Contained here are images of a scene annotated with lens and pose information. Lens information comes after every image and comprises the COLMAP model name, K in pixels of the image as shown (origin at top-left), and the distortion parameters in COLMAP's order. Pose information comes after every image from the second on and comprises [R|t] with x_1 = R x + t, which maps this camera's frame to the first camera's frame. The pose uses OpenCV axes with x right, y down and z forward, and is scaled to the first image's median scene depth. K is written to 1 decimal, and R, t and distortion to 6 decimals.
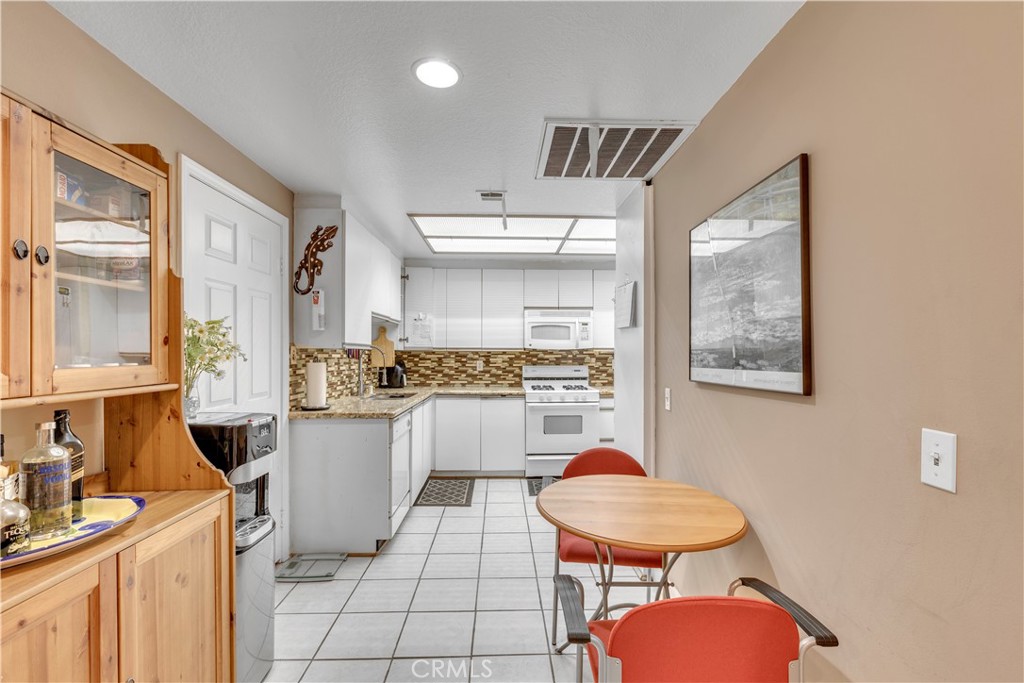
lens RADIAL K [[457.0, 0, 518.0], [0, 457.0, 349.2], [0, 0, 1]] dist [0.006487, -0.001493]
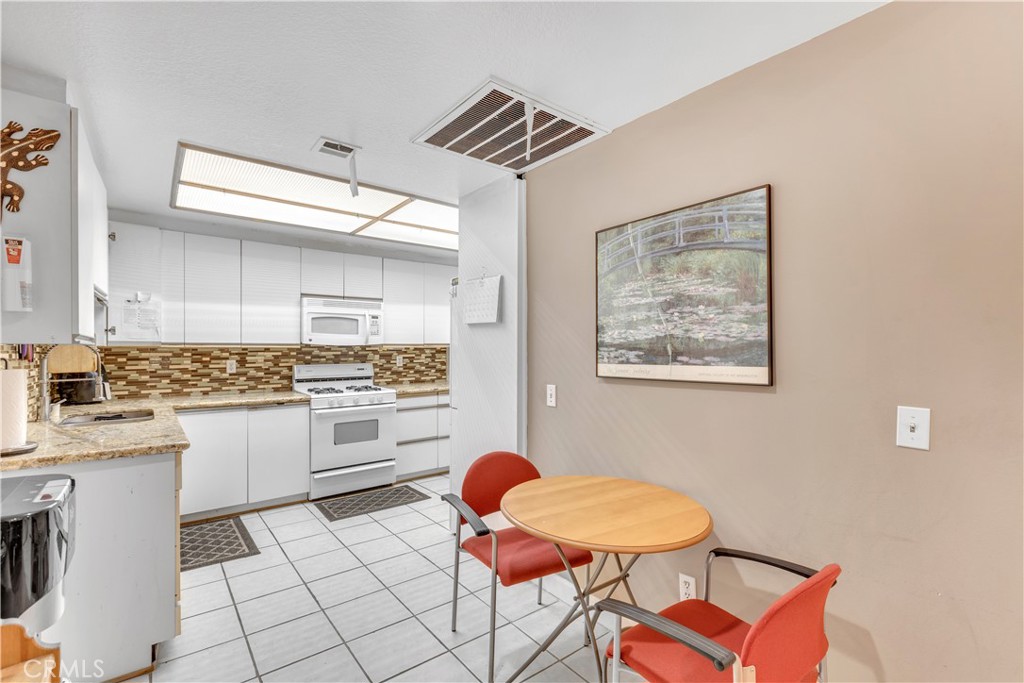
lens RADIAL K [[457.0, 0, 515.7], [0, 457.0, 350.3], [0, 0, 1]] dist [0.006487, -0.001493]
pose [[0.806179, -0.004480, 0.591654, -0.175178], [-0.002908, 0.999929, 0.011534, -0.001269], [-0.591664, -0.011019, 0.806109, 0.119932]]
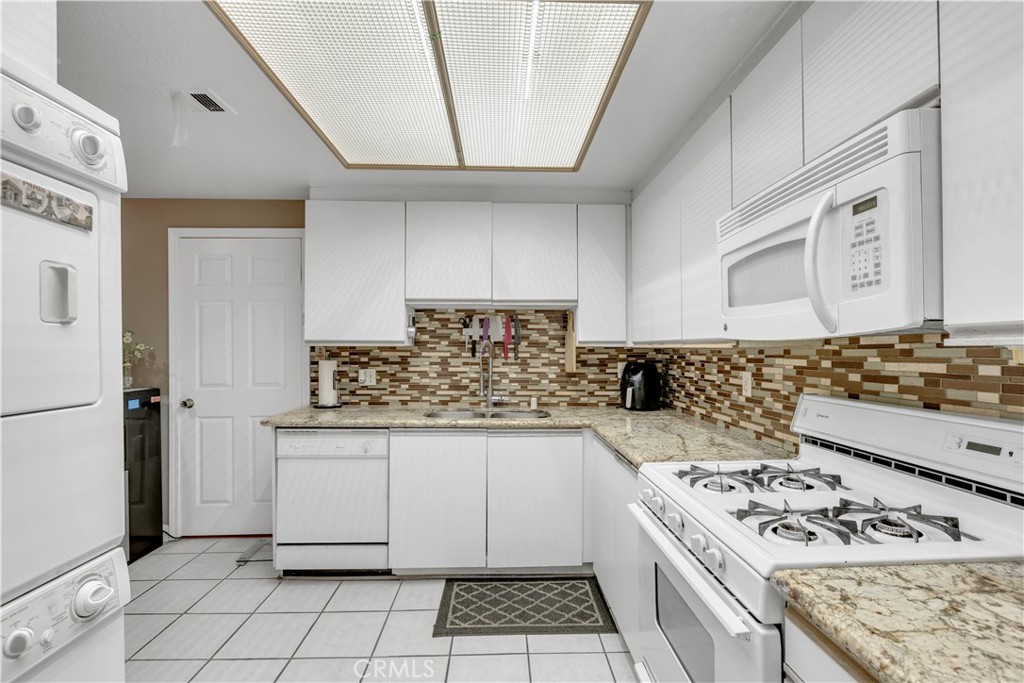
lens RADIAL K [[457.0, 0, 519.0], [0, 457.0, 348.4], [0, 0, 1]] dist [0.006487, -0.001493]
pose [[-0.000199, -0.002325, -0.999997, 0.363503], [0.006525, 0.999976, -0.002327, 0.005179], [0.999979, -0.006526, -0.000184, 0.919559]]
